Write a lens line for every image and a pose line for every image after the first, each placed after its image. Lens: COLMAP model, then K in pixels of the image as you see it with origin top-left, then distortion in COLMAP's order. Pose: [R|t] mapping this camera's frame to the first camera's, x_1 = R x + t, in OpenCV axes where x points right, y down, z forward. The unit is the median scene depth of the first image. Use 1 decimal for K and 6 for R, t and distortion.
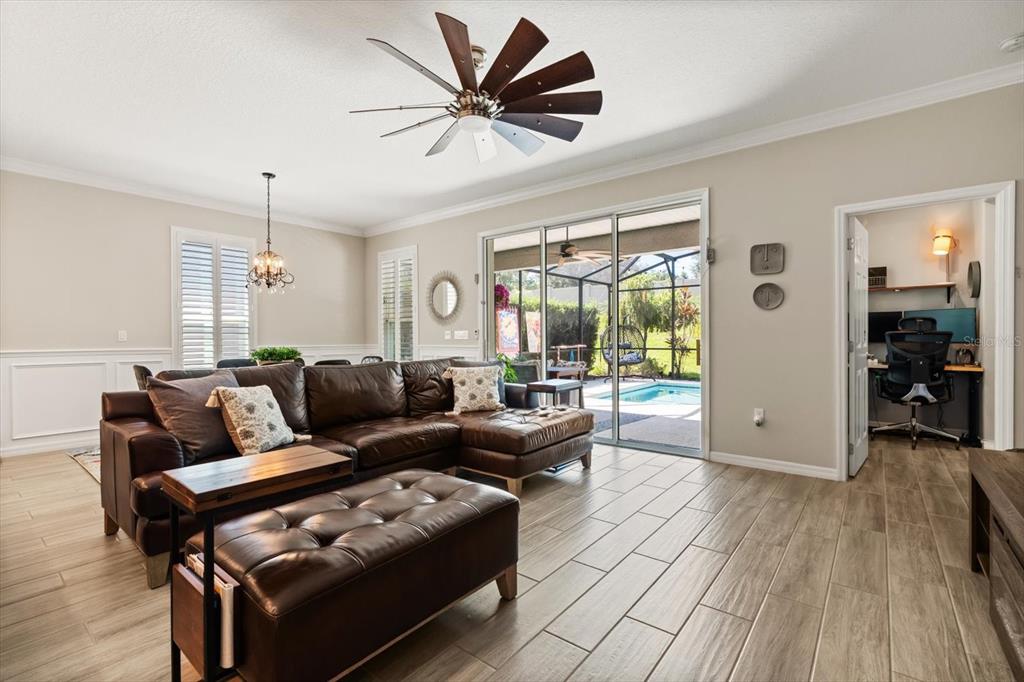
lens RADIAL K [[459.0, 0, 513.3], [0, 459.0, 340.6], [0, 0, 1]] dist [-0.002776, 0.000505]
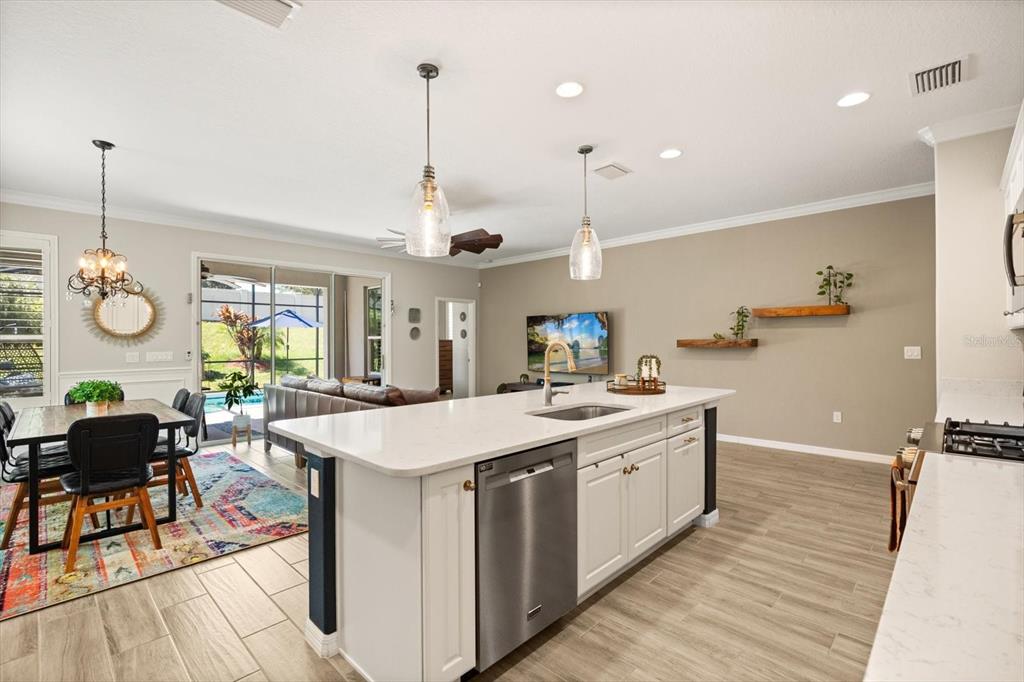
lens RADIAL K [[459.0, 0, 513.3], [0, 459.0, 340.6], [0, 0, 1]] dist [-0.002776, 0.000505]
pose [[0.088498, 0.003360, 0.996071, -1.196923], [0.015216, 0.999873, -0.004724, -0.036812], [-0.995960, 0.015574, 0.088436, 0.298081]]
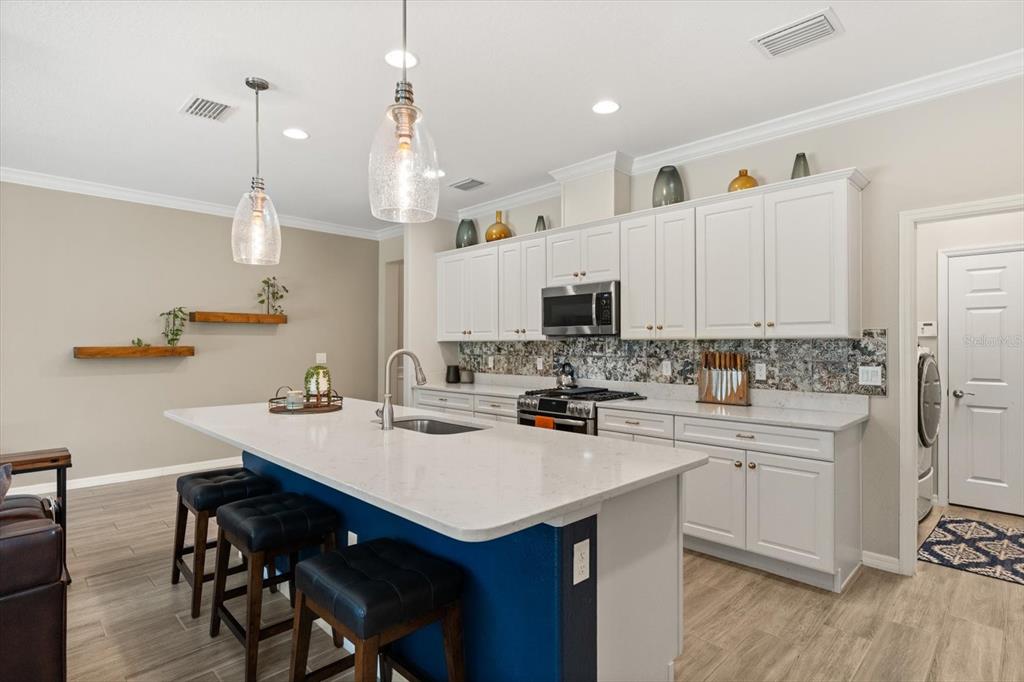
lens RADIAL K [[526.6, 0, 508.0], [0, 526.6, 338.5], [0, 0, 1]] dist [0.003734, 0.000342]
pose [[-0.992822, 0.005140, 0.119488, -0.795925], [0.004760, 0.999983, -0.003465, -0.046284], [-0.119504, -0.002872, -0.992830, 0.834088]]
